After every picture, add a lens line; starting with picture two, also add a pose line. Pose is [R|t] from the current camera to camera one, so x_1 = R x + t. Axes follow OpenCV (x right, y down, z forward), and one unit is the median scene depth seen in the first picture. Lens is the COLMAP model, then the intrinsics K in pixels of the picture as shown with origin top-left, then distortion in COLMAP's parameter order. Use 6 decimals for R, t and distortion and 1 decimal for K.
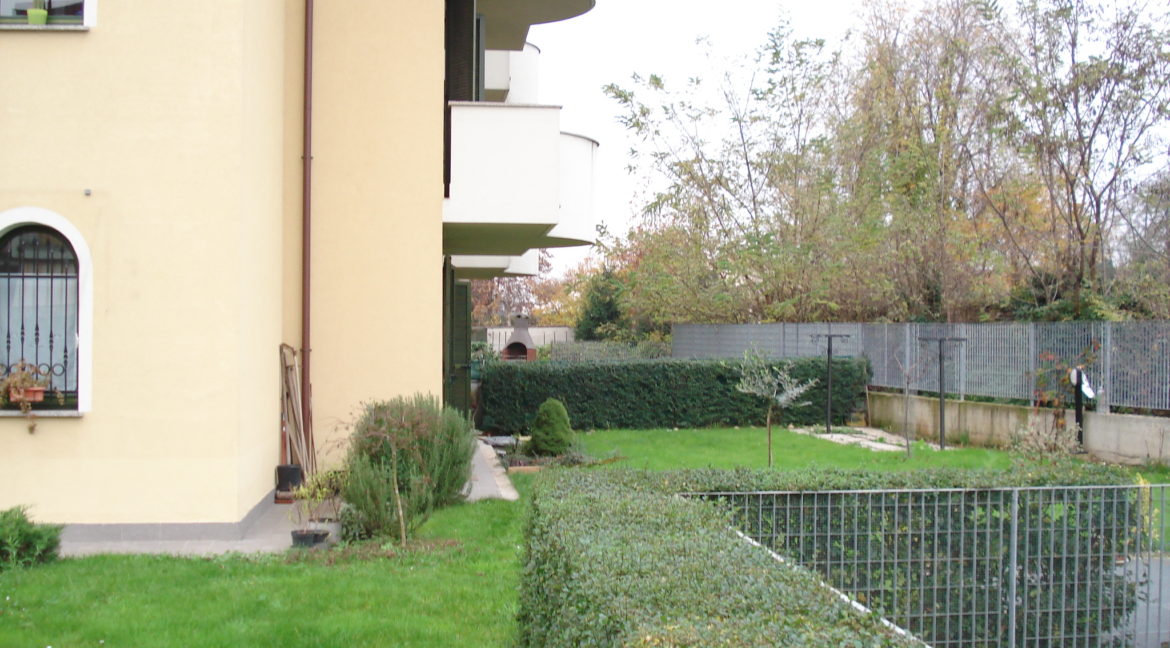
lens RADIAL K [[1392.8, 0, 585.0], [0, 1392.8, 324.0], [0, 0, 1]] dist [0.021197, 0.022206]
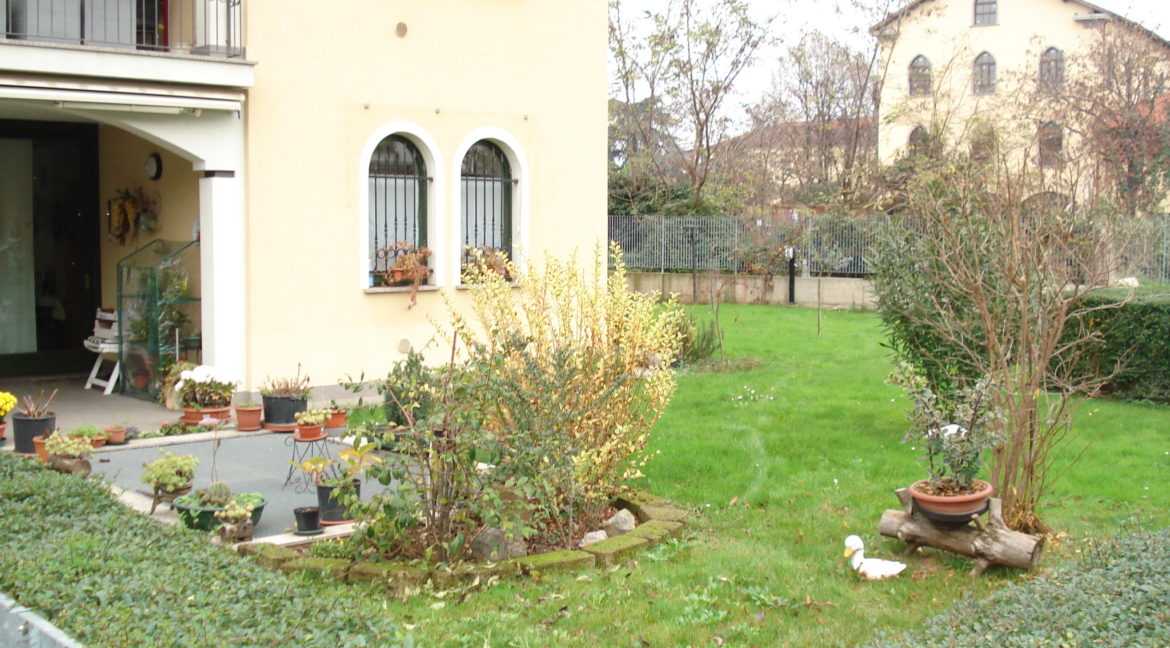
lens RADIAL K [[1392.8, 0, 585.0], [0, 1392.8, 324.0], [0, 0, 1]] dist [0.021197, 0.022206]
pose [[0.810595, -0.042576, 0.584058, -0.560246], [-0.003198, 0.997017, 0.077118, -0.000198], [-0.585599, -0.064379, 0.808041, -0.057793]]
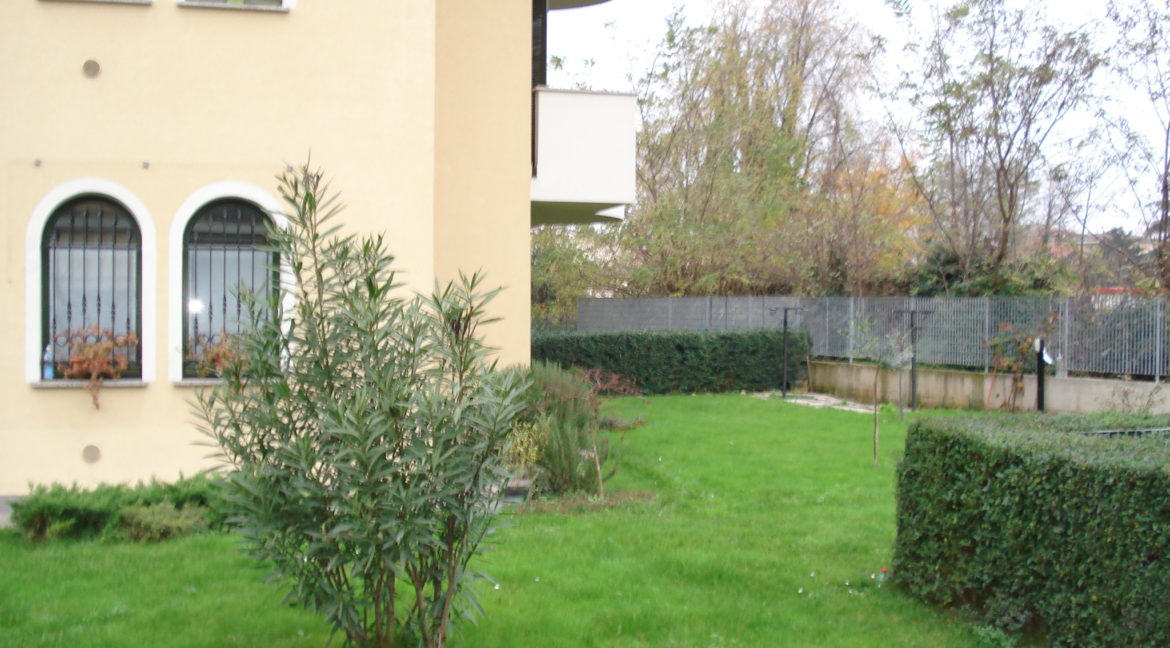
lens RADIAL K [[1392.8, 0, 585.0], [0, 1392.8, 324.0], [0, 0, 1]] dist [0.021197, 0.022206]
pose [[0.985184, 0.000131, 0.171503, -0.163604], [-0.003389, 0.999819, 0.018702, 0.000760], [-0.171469, -0.019006, 0.985006, -0.037328]]
